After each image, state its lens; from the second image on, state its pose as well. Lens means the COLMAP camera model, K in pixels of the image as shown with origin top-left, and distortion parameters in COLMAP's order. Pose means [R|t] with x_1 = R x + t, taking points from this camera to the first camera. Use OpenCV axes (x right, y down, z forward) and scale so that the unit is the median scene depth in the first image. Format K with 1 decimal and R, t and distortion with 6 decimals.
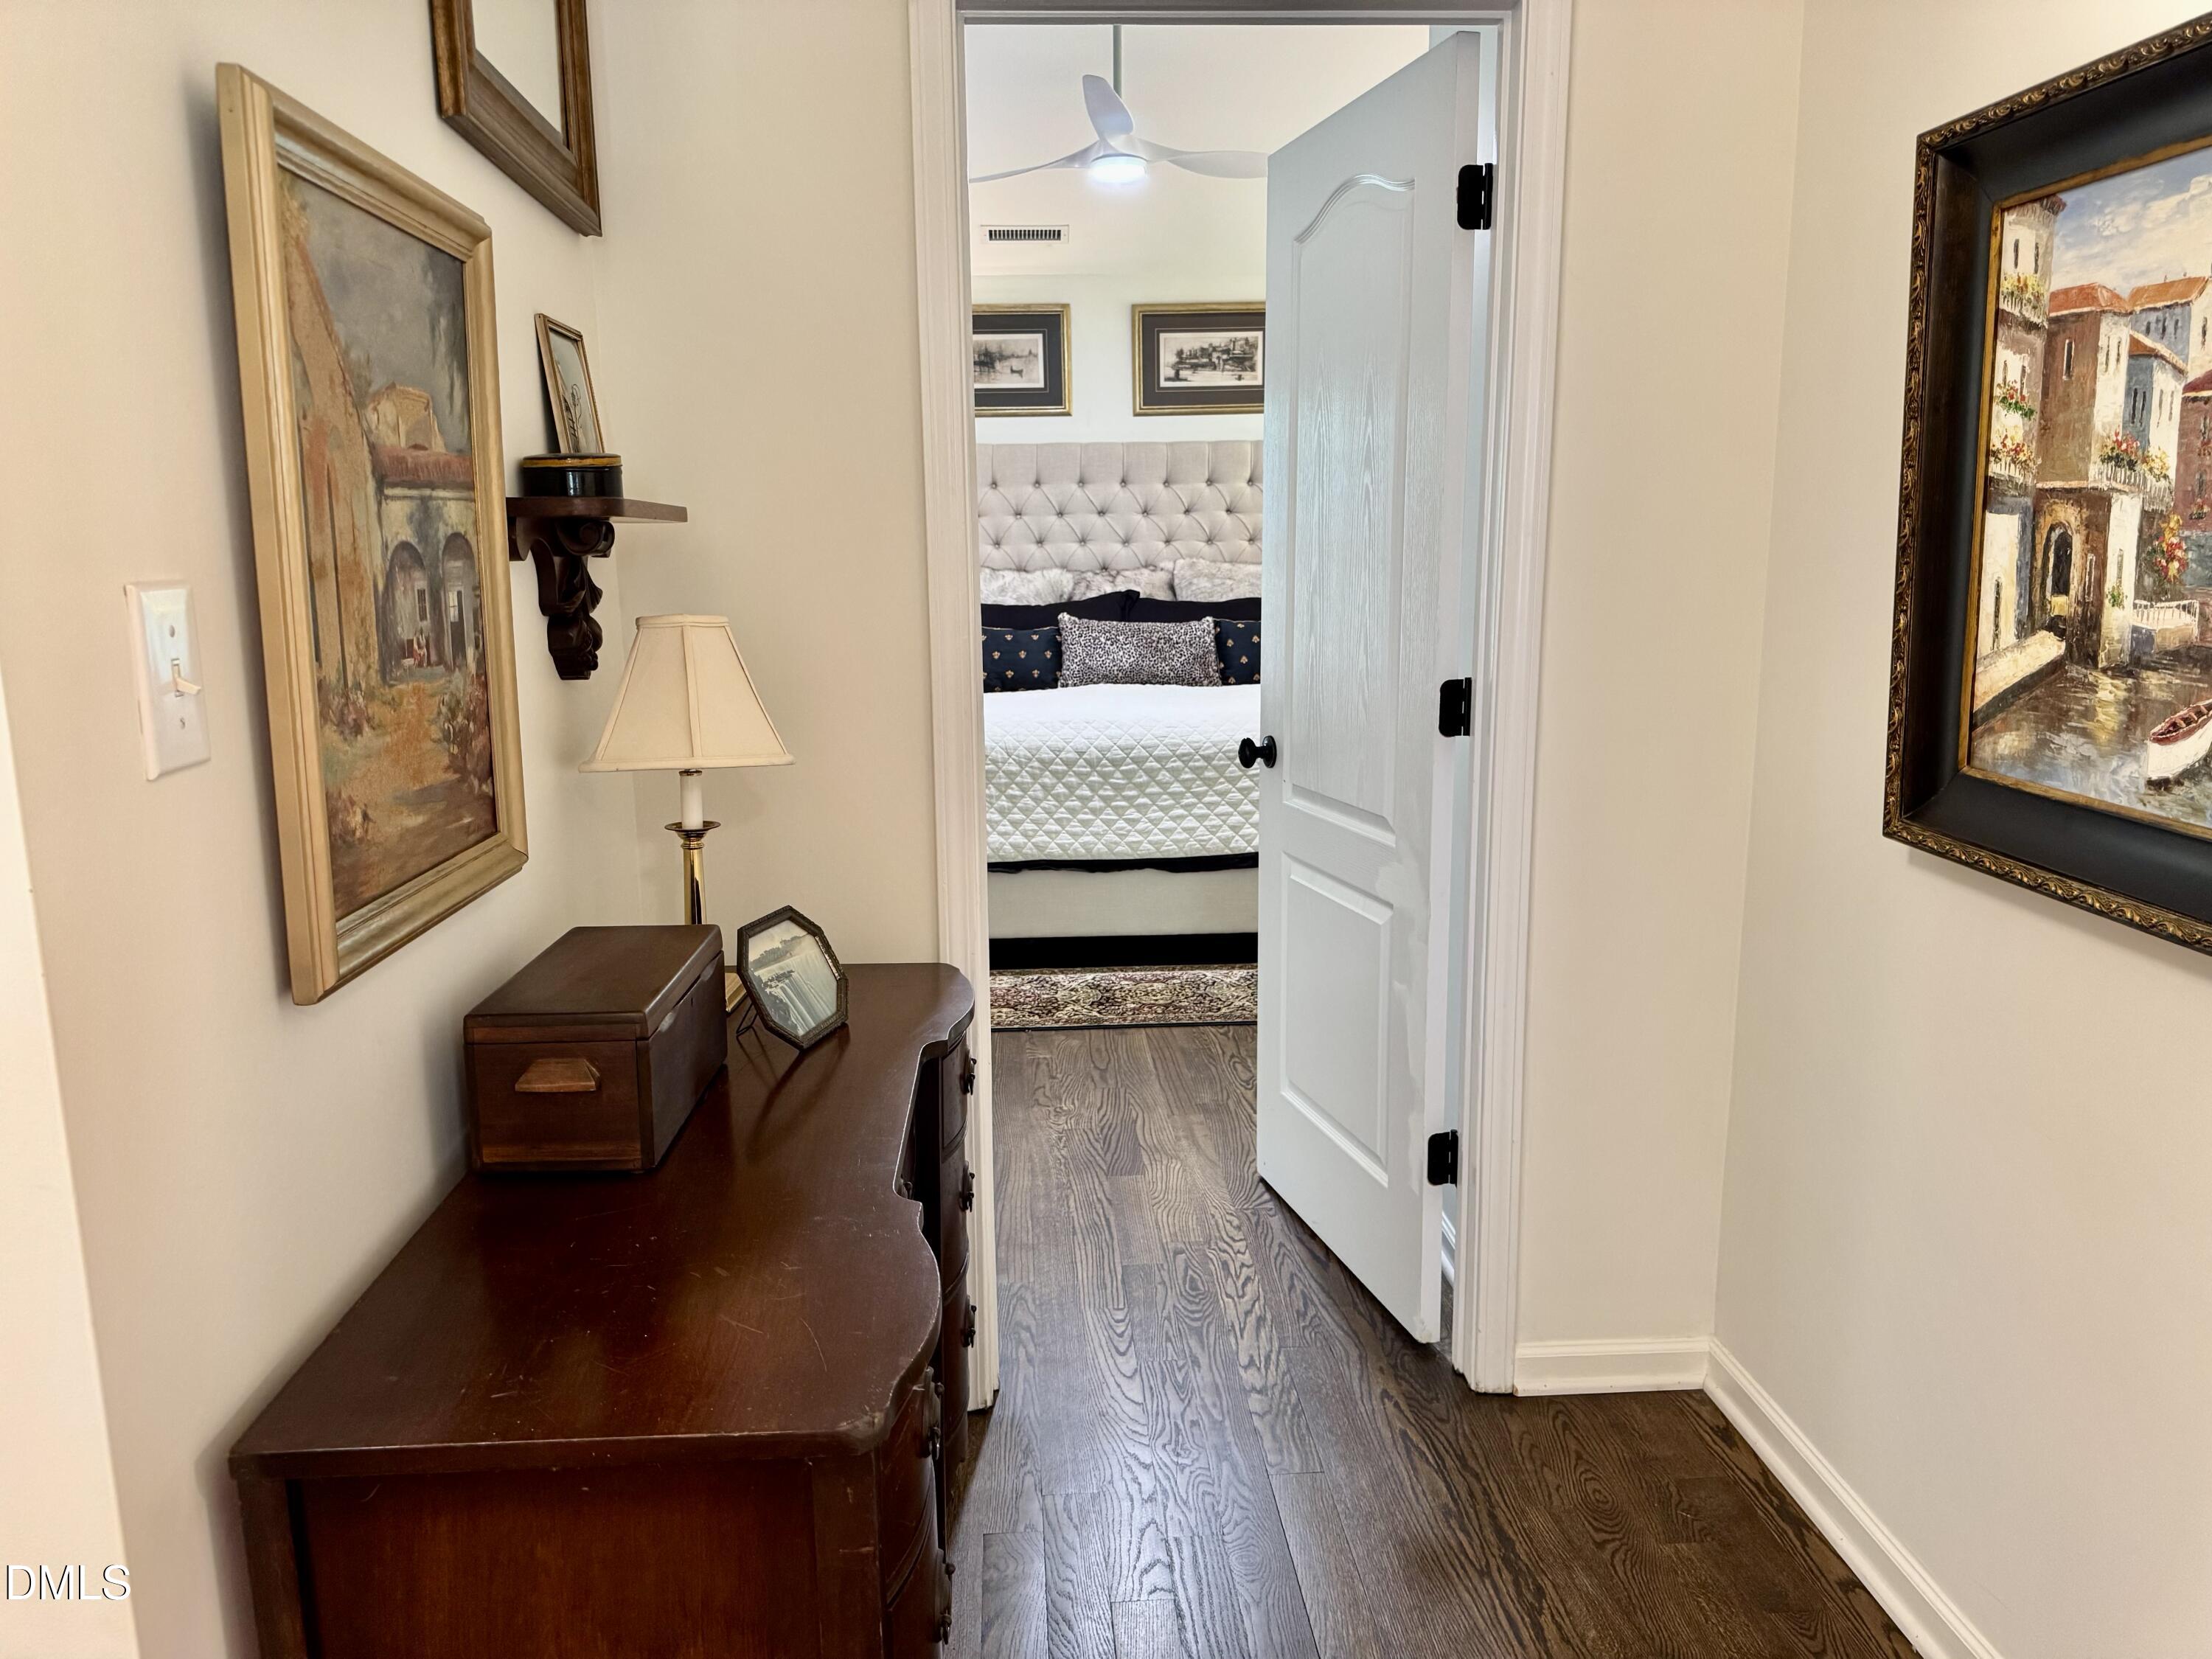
lens RADIAL K [[1560.0, 0, 1099.6], [0, 1560.0, 839.8], [0, 0, 1]] dist [0.171326, -0.406873]
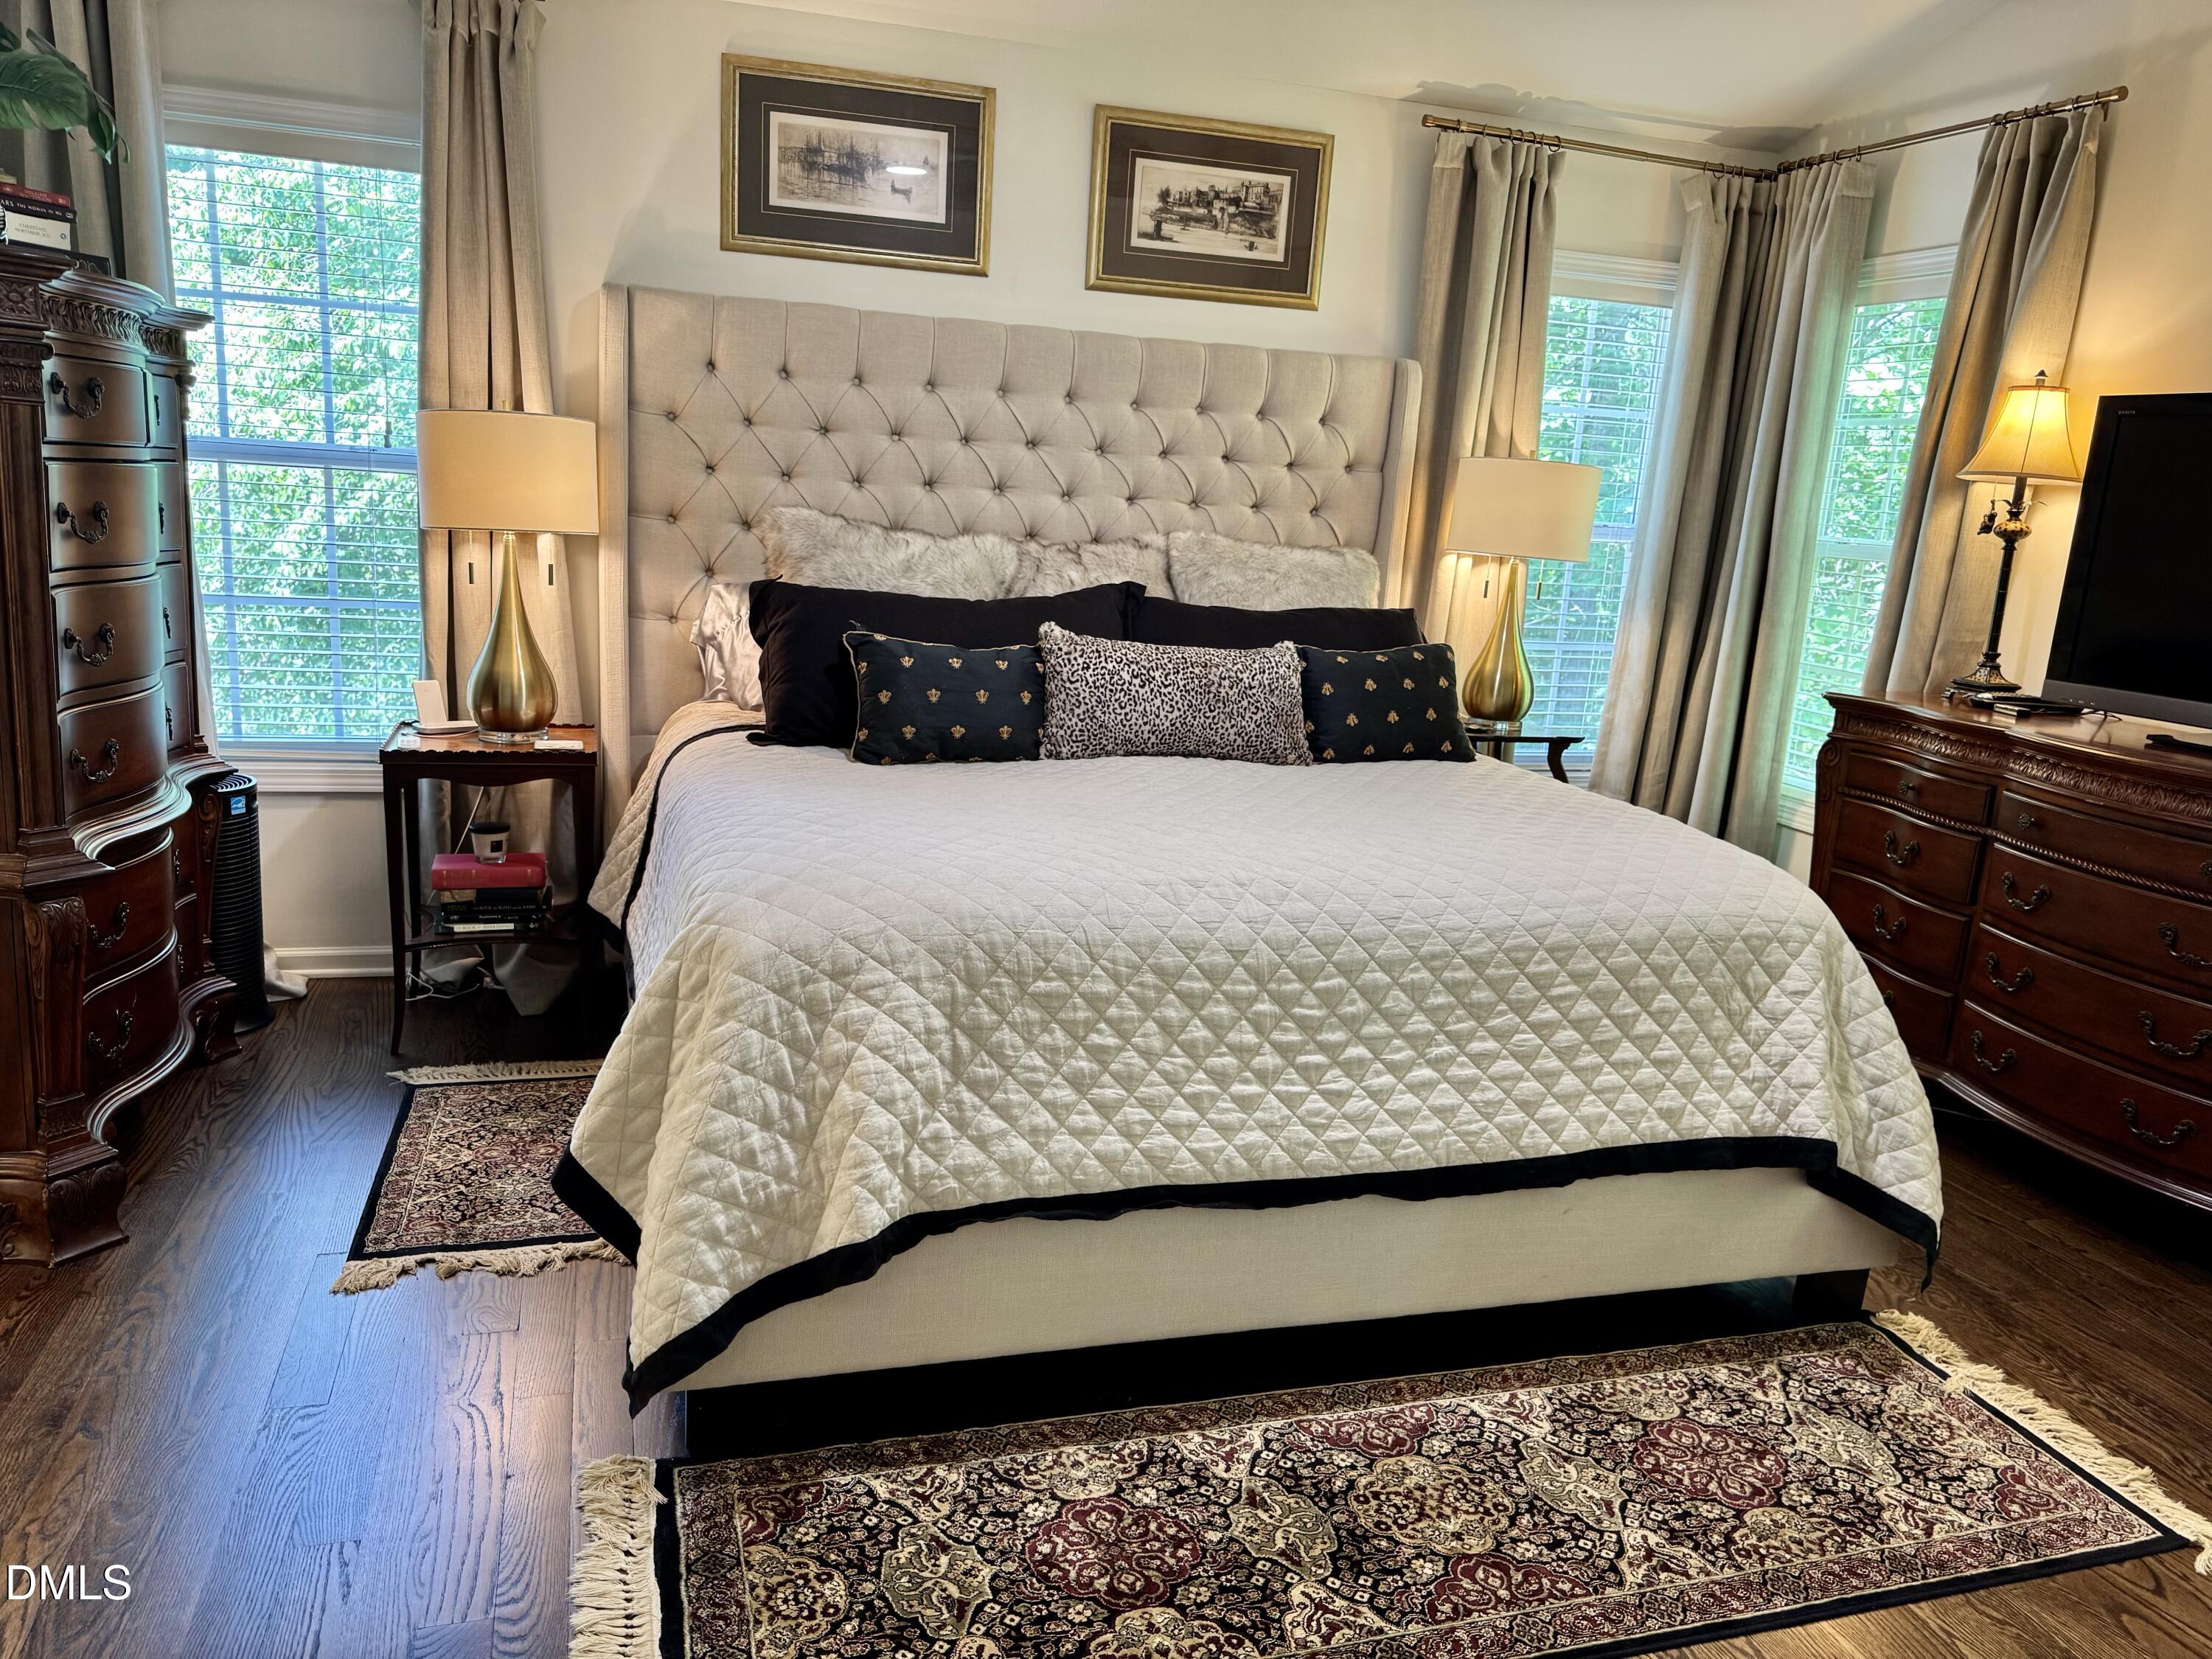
lens RADIAL K [[1560.0, 0, 1099.6], [0, 1560.0, 839.8], [0, 0, 1]] dist [0.171326, -0.406873]
pose [[0.968621, 0.020372, 0.247708, -0.170586], [-0.029099, 0.999076, 0.031620, -0.103492], [-0.246835, -0.037836, 0.968319, 0.548727]]
